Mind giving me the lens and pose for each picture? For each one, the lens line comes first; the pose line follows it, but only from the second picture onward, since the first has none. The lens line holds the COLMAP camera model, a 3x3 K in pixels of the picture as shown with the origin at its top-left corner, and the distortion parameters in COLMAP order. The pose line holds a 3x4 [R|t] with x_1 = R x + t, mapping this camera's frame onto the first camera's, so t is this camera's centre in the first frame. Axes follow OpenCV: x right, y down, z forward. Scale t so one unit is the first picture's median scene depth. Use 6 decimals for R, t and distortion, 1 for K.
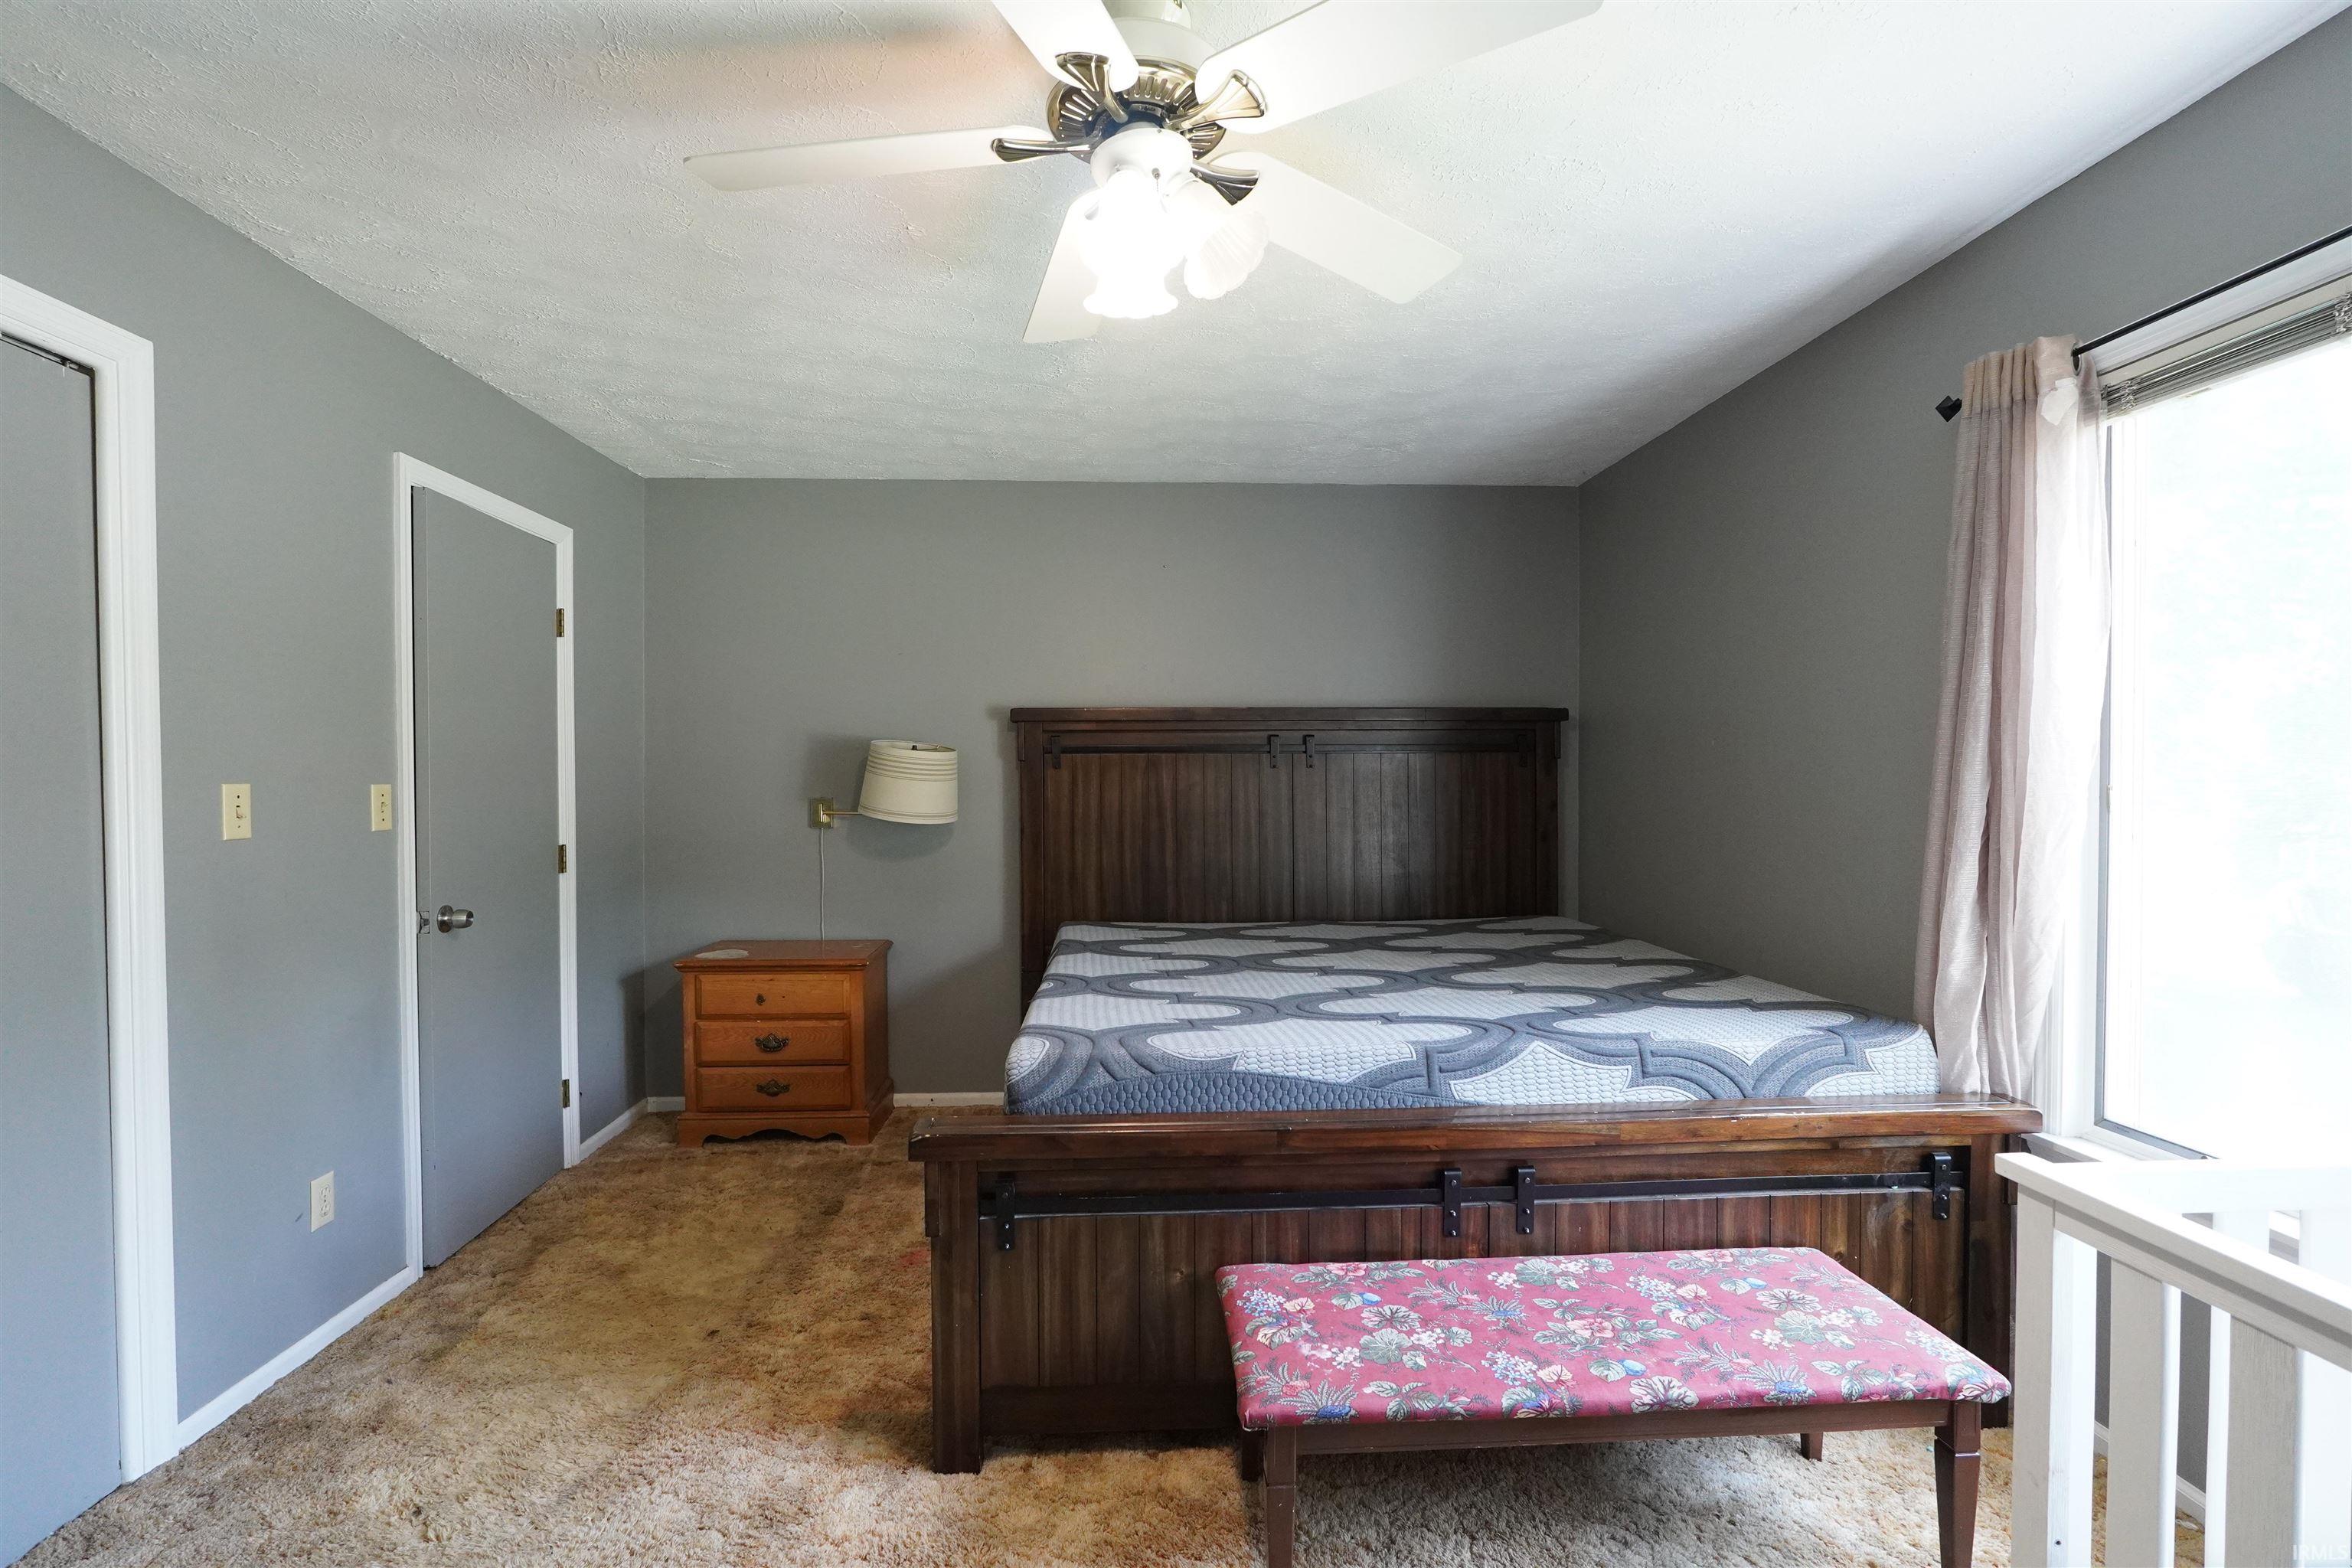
lens RADIAL K [[1073.3, 0, 1177.9], [0, 1073.3, 794.5], [0, 0, 1]] dist [-0.029309, 0.014114]
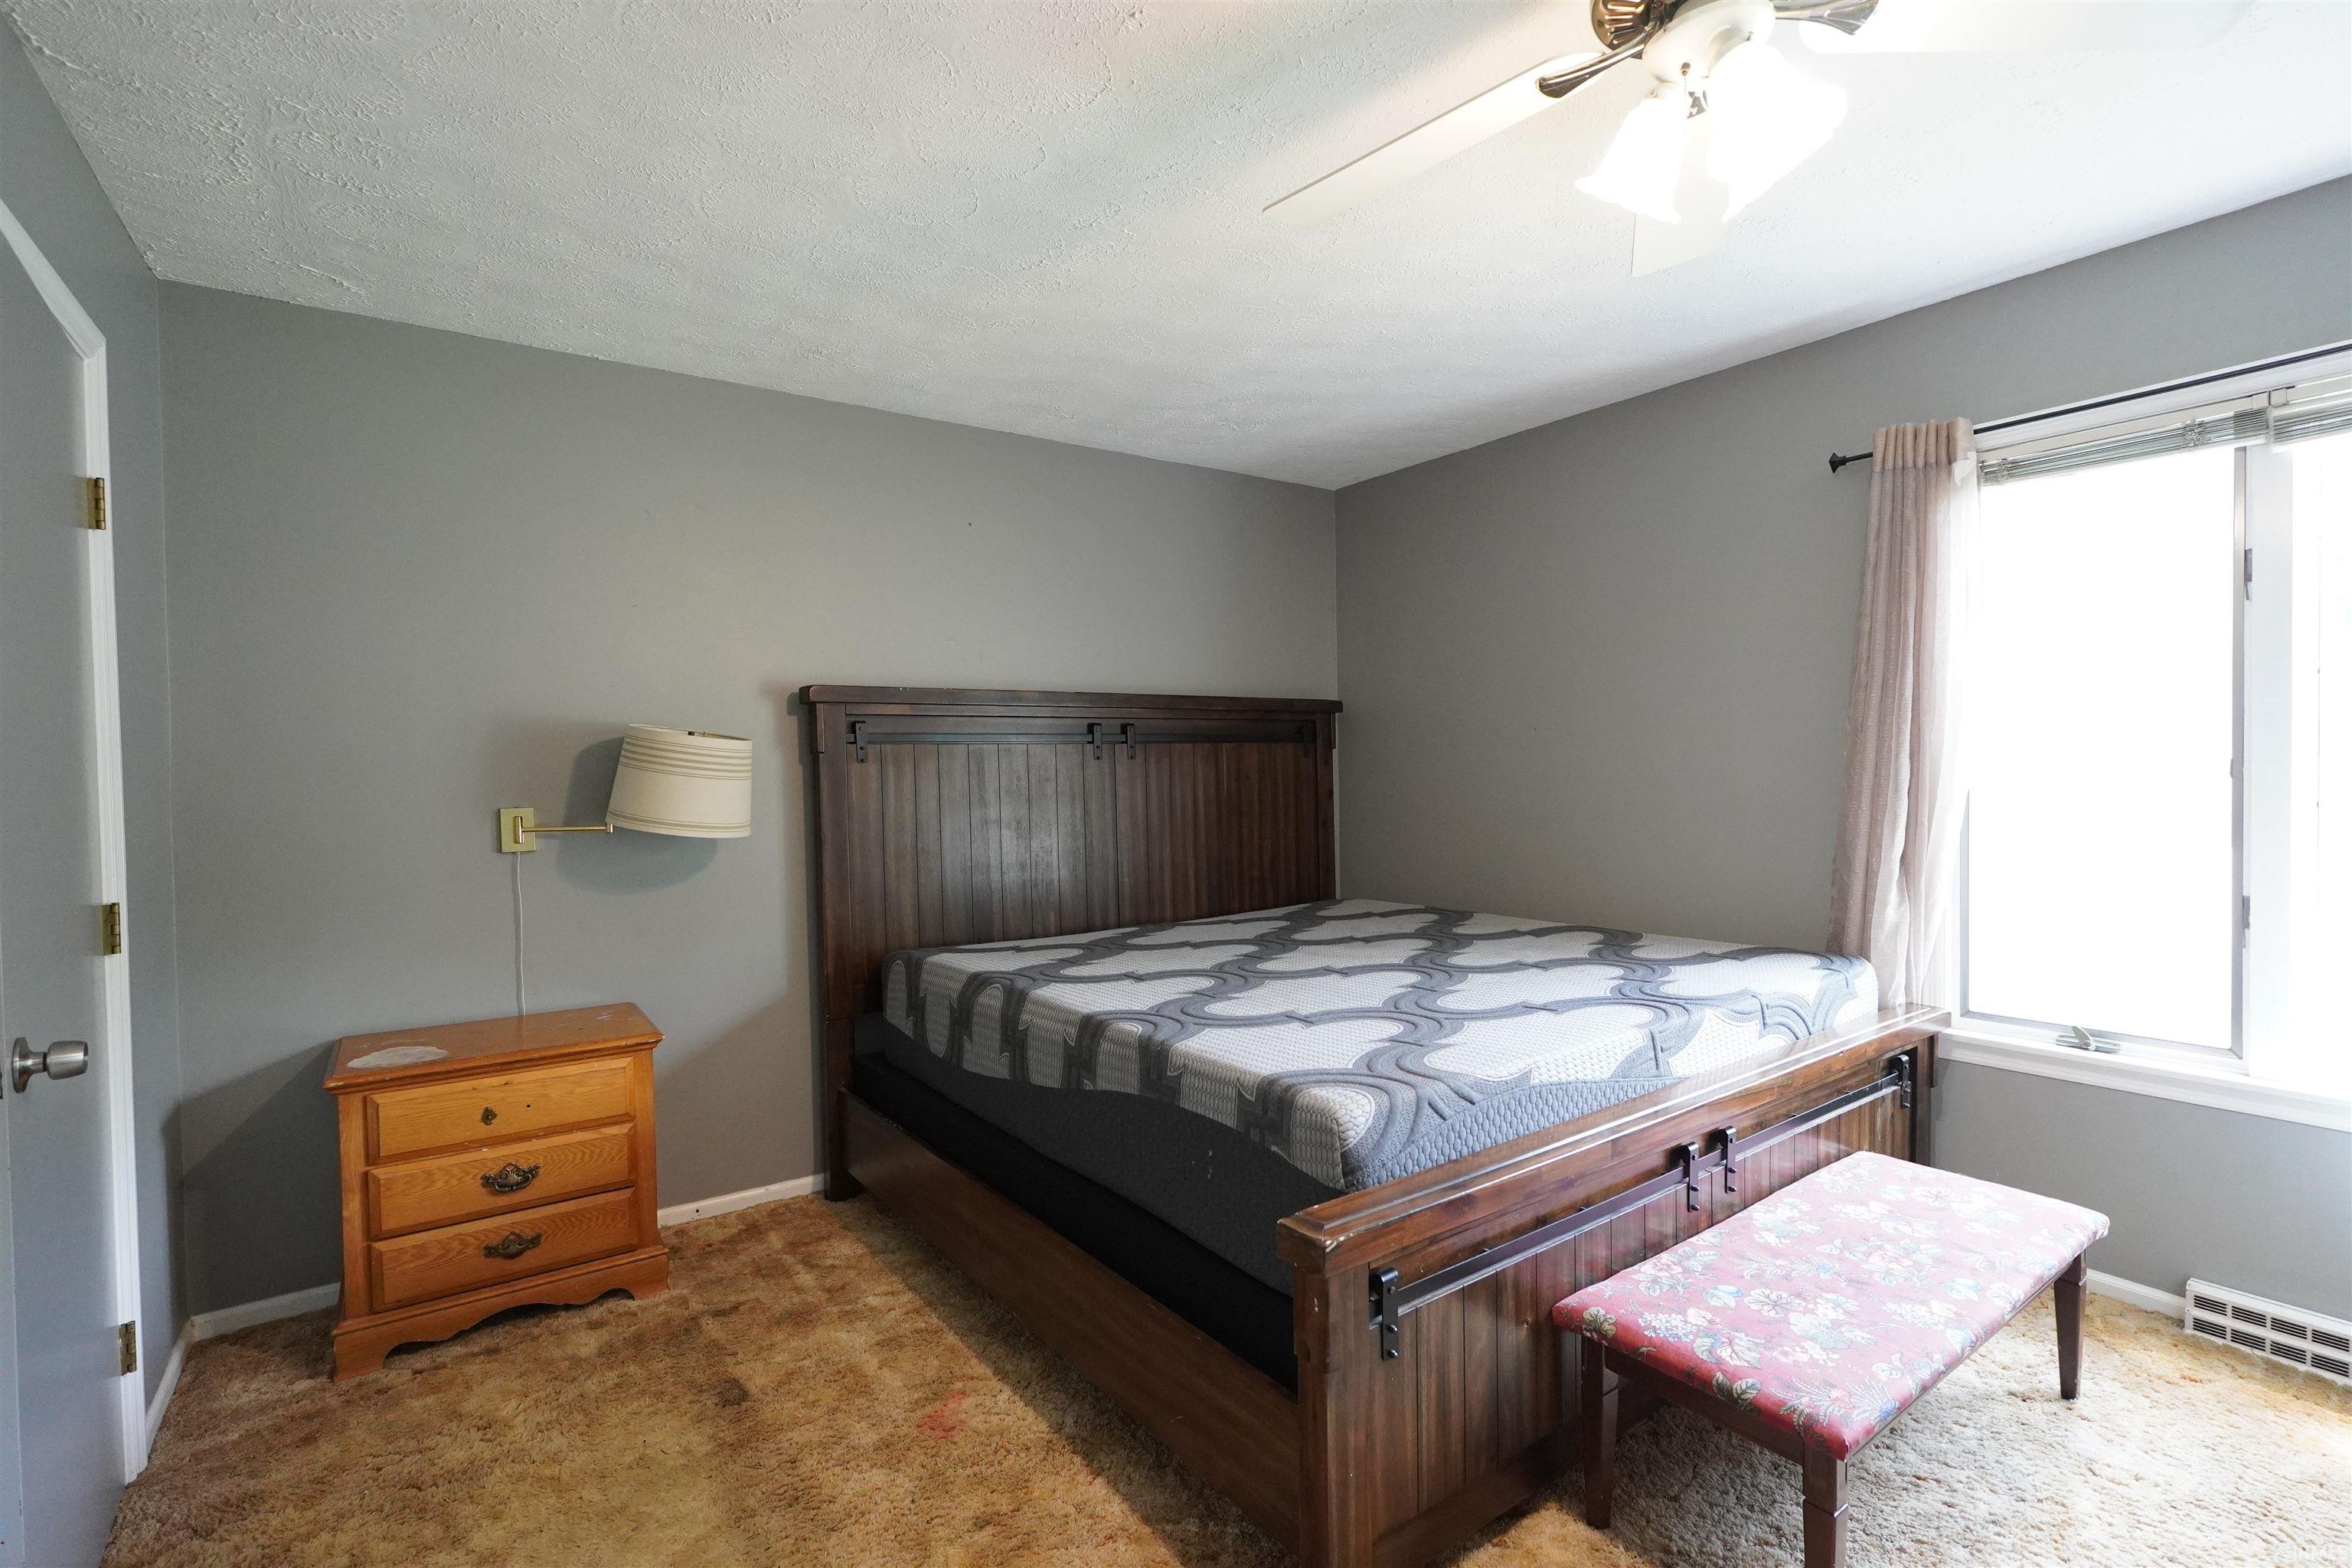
lens RADIAL K [[1073.3, 0, 1177.9], [0, 1073.3, 794.5], [0, 0, 1]] dist [-0.029309, 0.014114]
pose [[0.846231, -0.024271, 0.532264, -0.375779], [0.024101, 0.999683, 0.007268, -0.000428], [-0.532271, 0.006677, 0.846548, 0.220395]]
